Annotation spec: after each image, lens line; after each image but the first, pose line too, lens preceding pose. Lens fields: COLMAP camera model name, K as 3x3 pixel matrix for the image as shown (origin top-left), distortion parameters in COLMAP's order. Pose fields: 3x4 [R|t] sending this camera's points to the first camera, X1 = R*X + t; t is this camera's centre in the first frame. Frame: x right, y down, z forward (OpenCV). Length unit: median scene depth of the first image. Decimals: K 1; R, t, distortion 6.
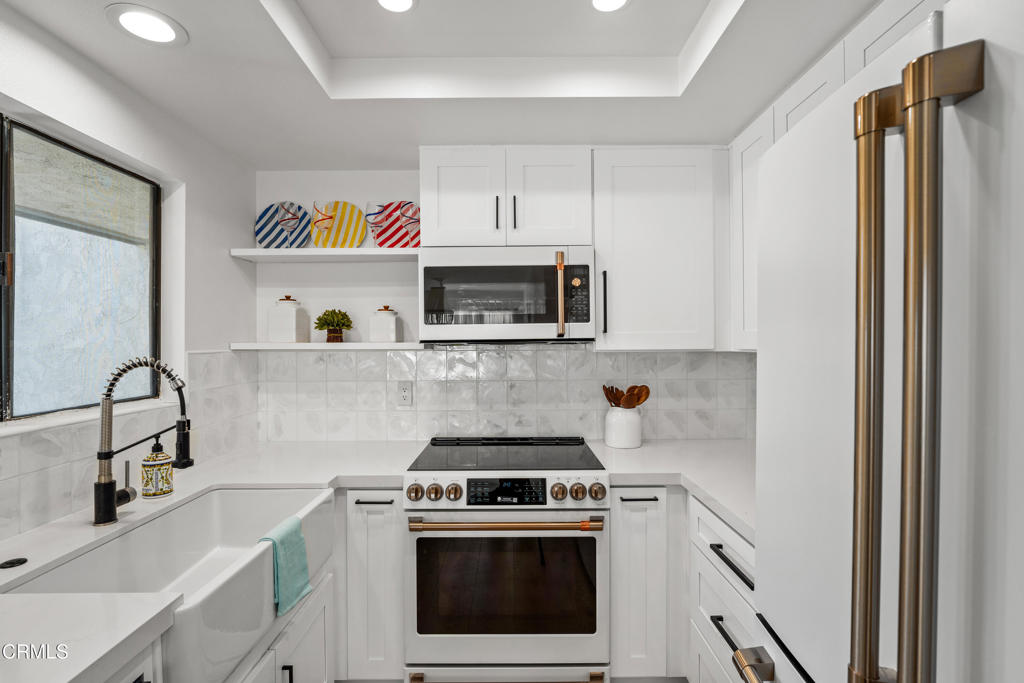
lens RADIAL K [[487.9, 0, 513.2], [0, 487.9, 343.8], [0, 0, 1]] dist [-0.015830, 0.000772]
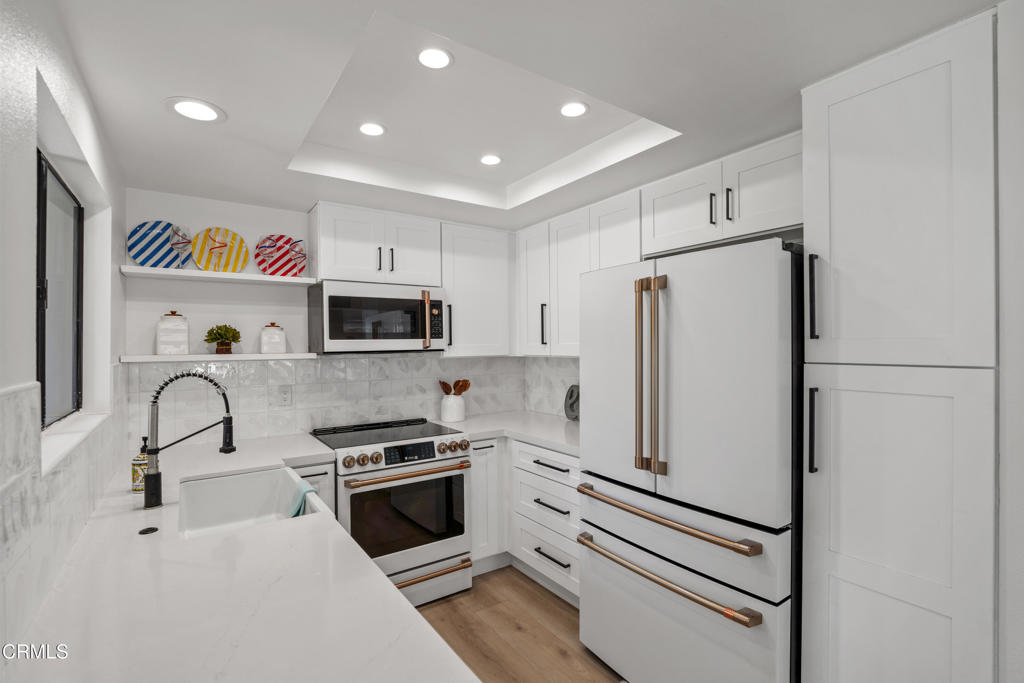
lens RADIAL K [[463.1, 0, 510.8], [0, 463.1, 342.8], [0, 0, 1]] dist [-0.018194, -0.000294]
pose [[0.822332, -0.000153, 0.569007, -0.474824], [0.006116, 0.999945, -0.008570, -0.017372], [-0.568975, 0.010527, 0.822288, -0.290744]]
